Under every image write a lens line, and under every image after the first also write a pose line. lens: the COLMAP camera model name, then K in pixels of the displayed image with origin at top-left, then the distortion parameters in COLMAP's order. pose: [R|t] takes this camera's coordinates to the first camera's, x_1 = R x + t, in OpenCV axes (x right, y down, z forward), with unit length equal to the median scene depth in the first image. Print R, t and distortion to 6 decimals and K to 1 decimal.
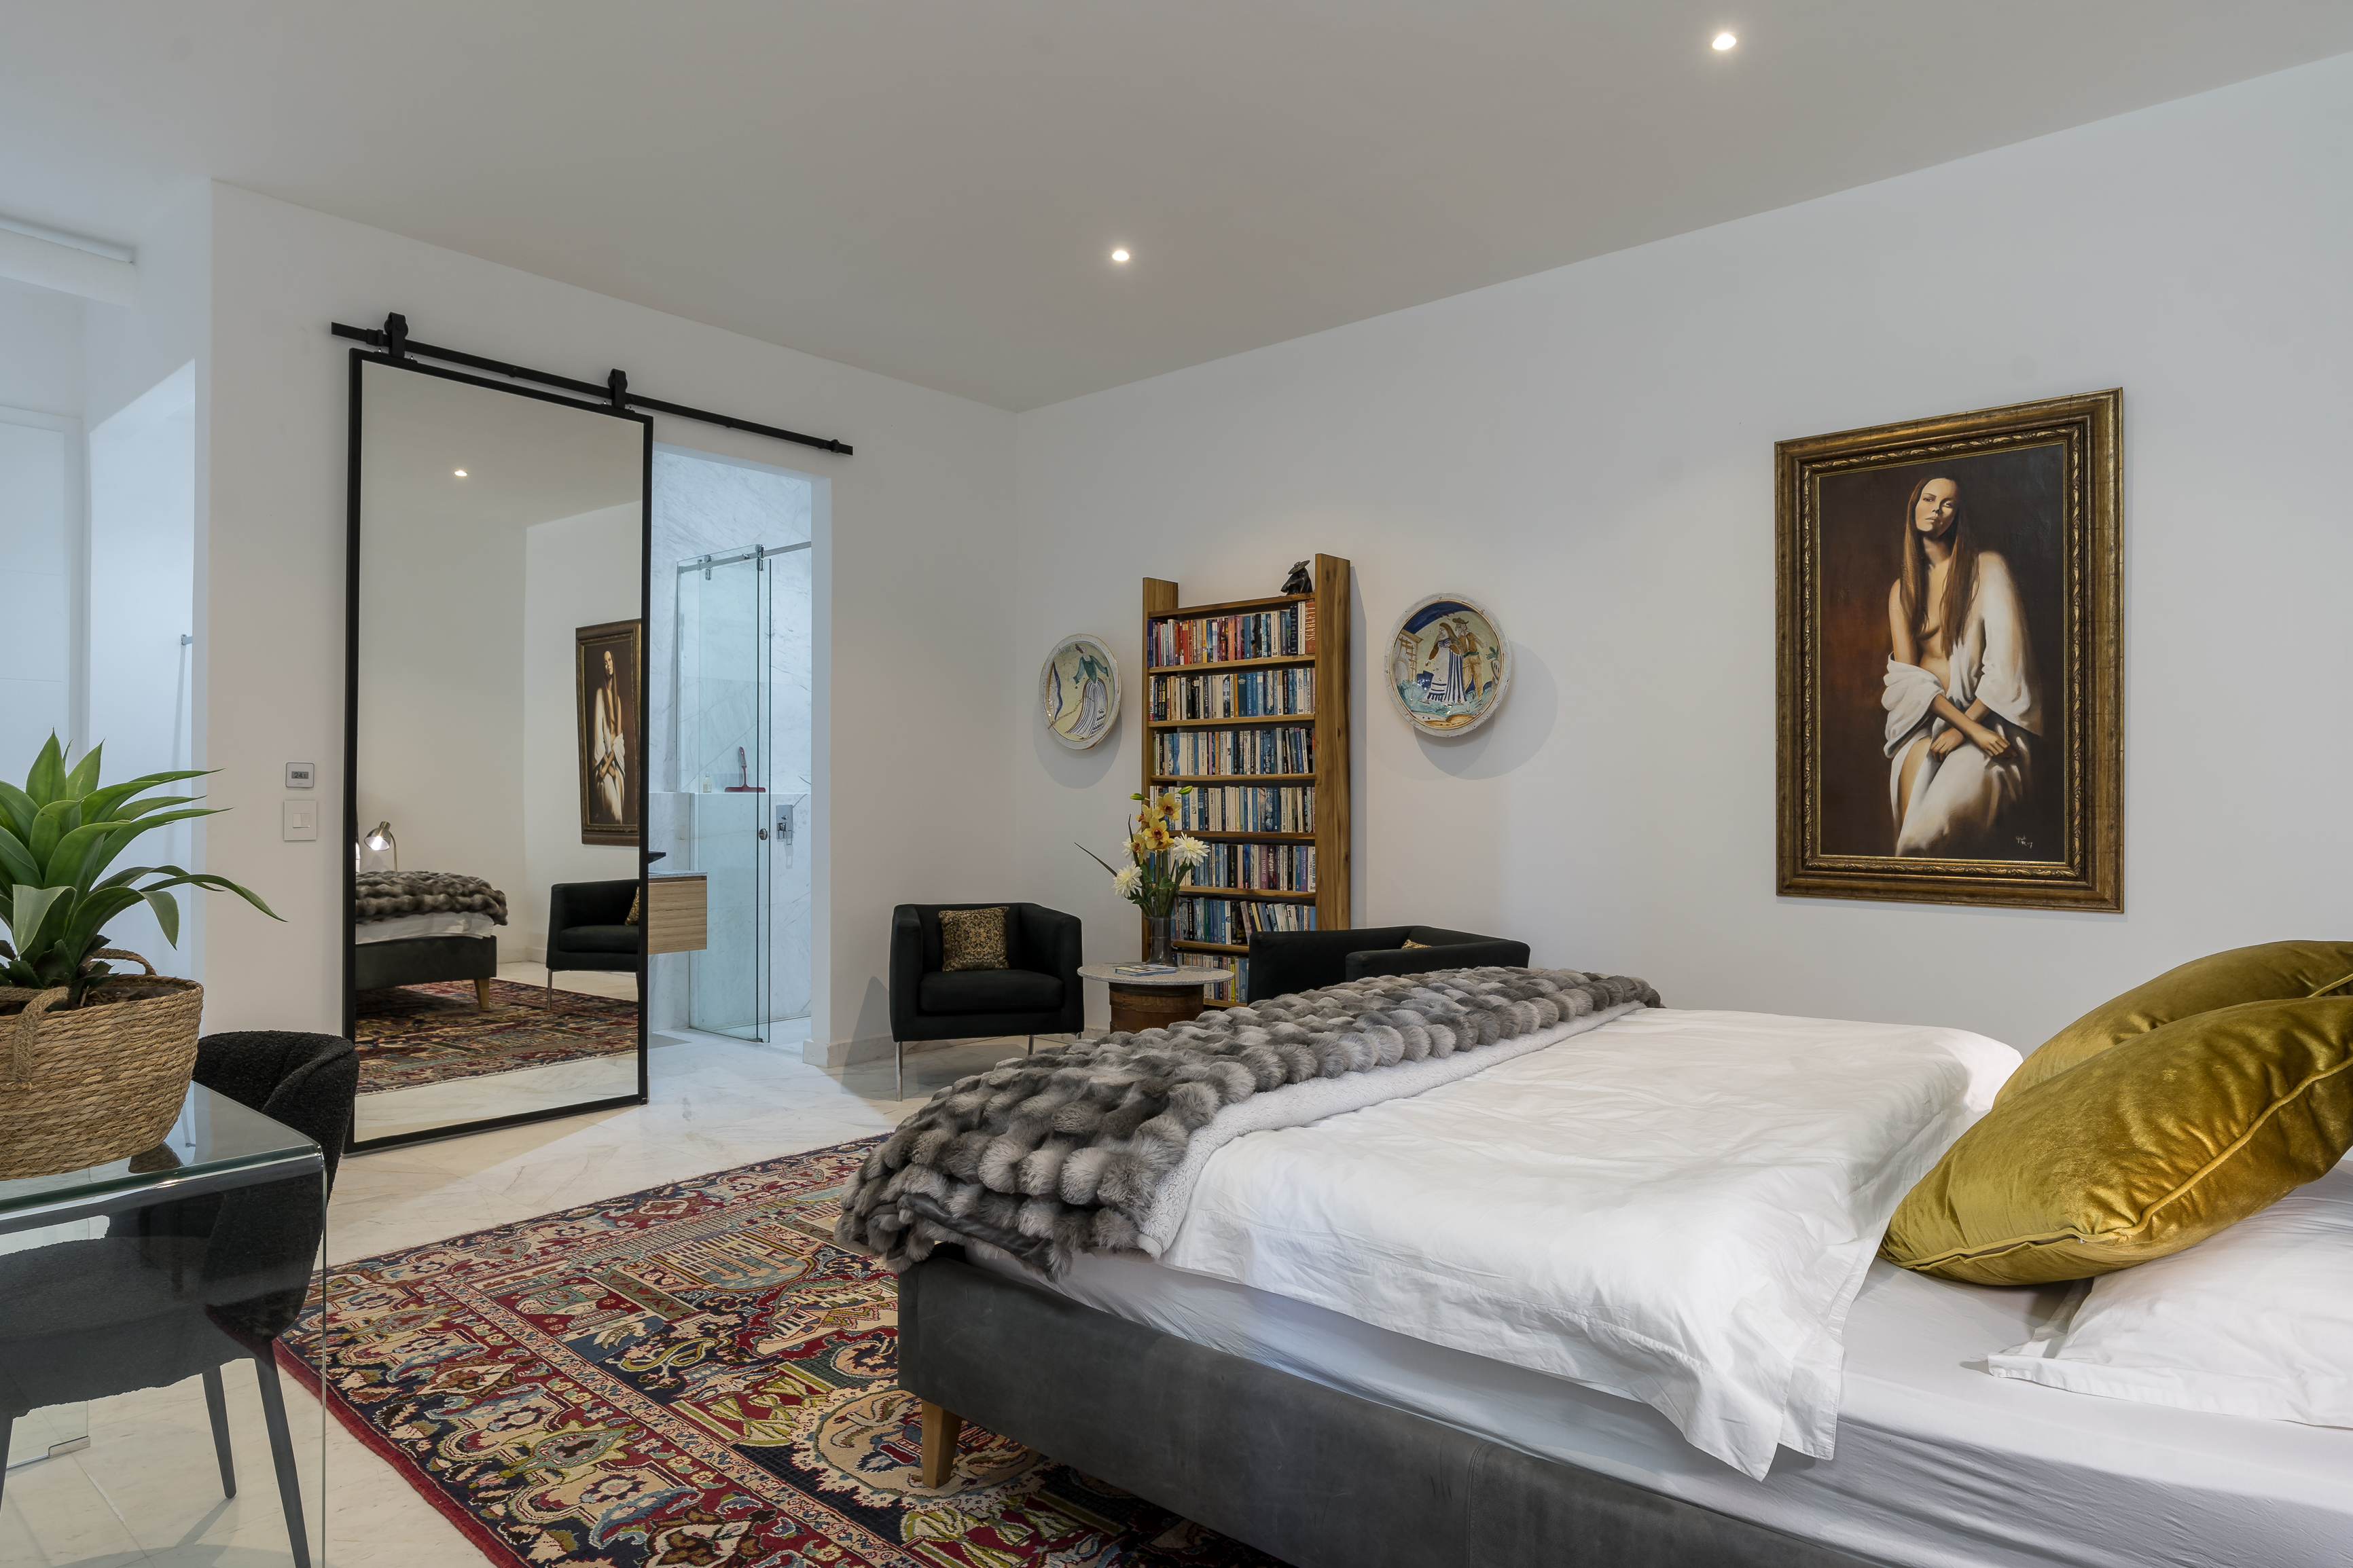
lens RADIAL K [[1338.2, 0, 1179.9], [0, 1338.2, 788.0], [0, 0, 1]] dist [-0.008579, -0.000024]
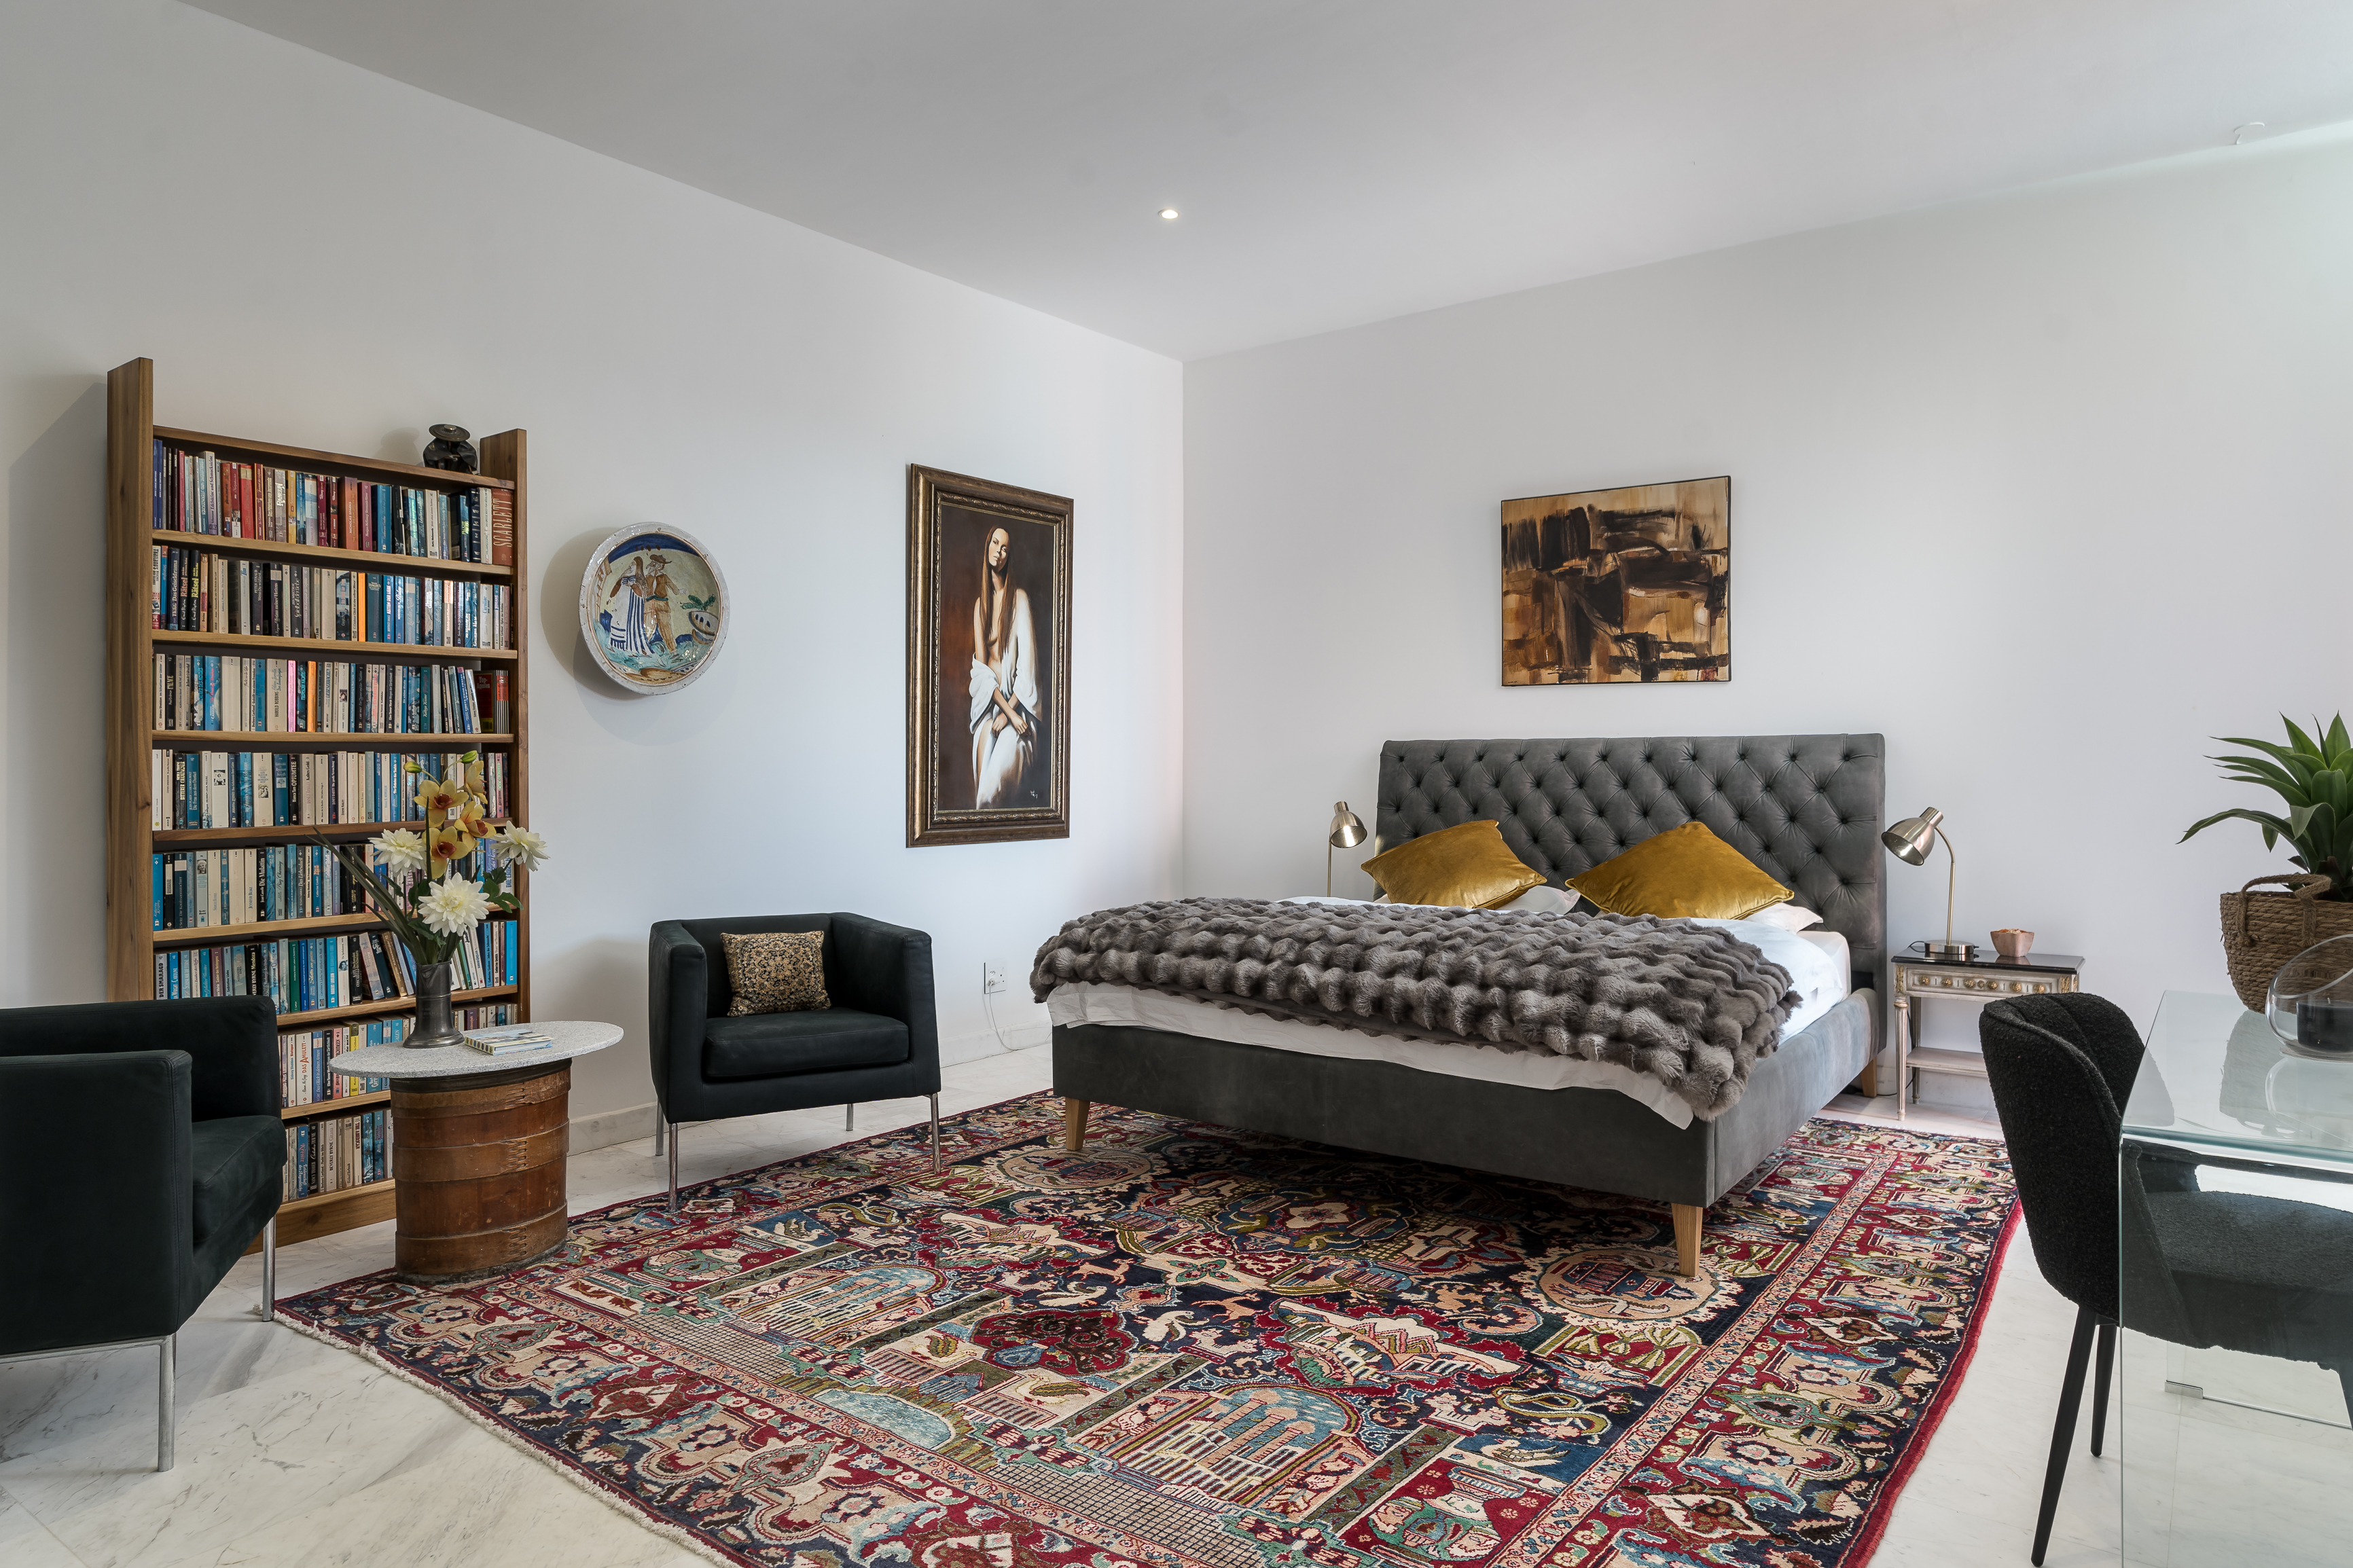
lens RADIAL K [[1426.2, 0, 1179.6], [0, 1426.2, 772.1], [0, 0, 1]] dist [-0.002968, -0.000792]
pose [[-0.056018, -0.008574, 0.998393, -0.898814], [-0.001605, 0.999963, 0.008497, 0.002855], [-0.998428, -0.001127, -0.056029, 0.906461]]
